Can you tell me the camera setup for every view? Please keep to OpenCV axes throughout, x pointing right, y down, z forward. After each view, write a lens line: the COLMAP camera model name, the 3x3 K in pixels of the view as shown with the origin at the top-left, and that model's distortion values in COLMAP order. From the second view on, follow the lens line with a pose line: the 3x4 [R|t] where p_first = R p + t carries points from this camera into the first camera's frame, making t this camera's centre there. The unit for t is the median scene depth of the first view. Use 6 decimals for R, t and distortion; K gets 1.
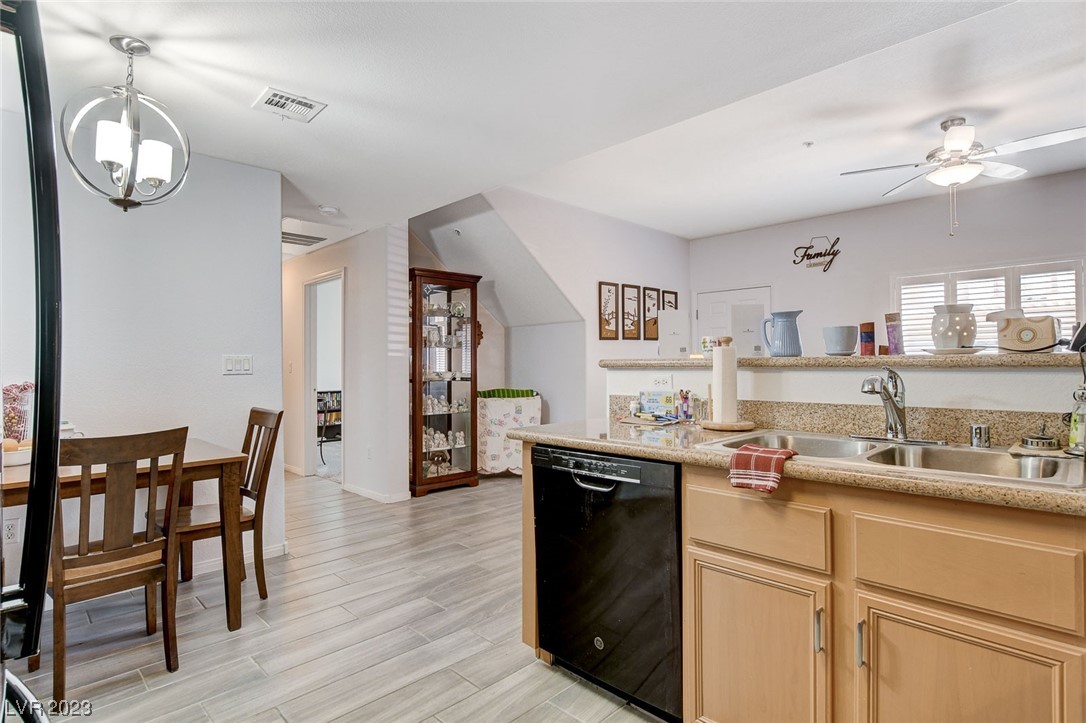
lens RADIAL K [[479.1, 0, 541.0], [0, 479.1, 354.9], [0, 0, 1]] dist [-0.000489, -0.000166]
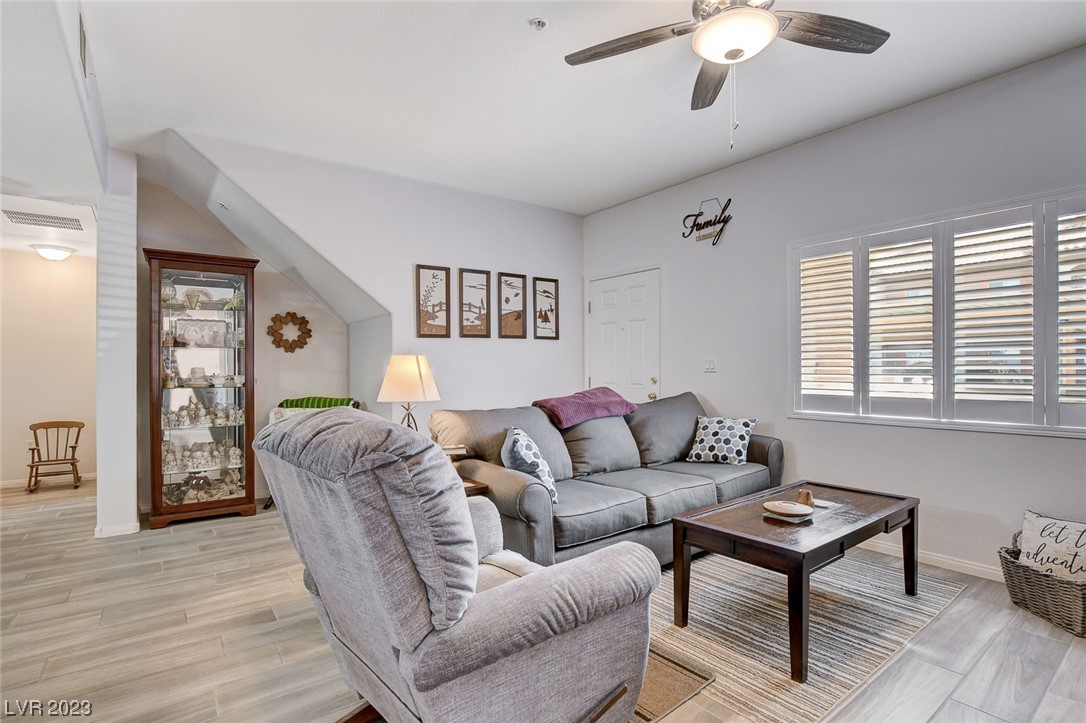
lens RADIAL K [[467.7, 0, 543.0], [0, 467.7, 361.5], [0, 0, 1]] dist [-0.000845, -0.000141]
pose [[0.992886, 0.002177, -0.119047, 0.410915], [-0.000920, 0.999943, 0.010620, 0.000334], [0.119063, -0.010435, 0.992832, 0.237808]]
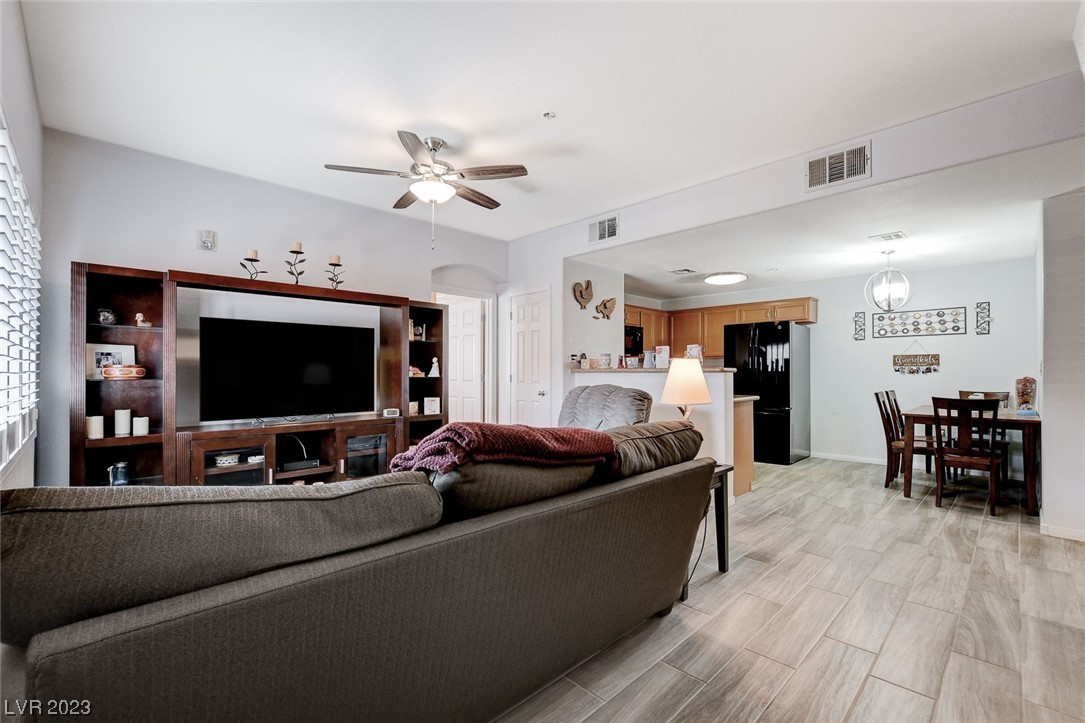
lens RADIAL K [[467.3, 0, 542.5], [0, 467.3, 361.5], [0, 0, 1]] dist [-0.000845, -0.000141]
pose [[-0.998891, 0.001972, -0.047044, 0.407086], [0.002633, 0.999899, -0.013982, 0.017433], [0.047011, -0.014091, -0.998795, 1.217893]]
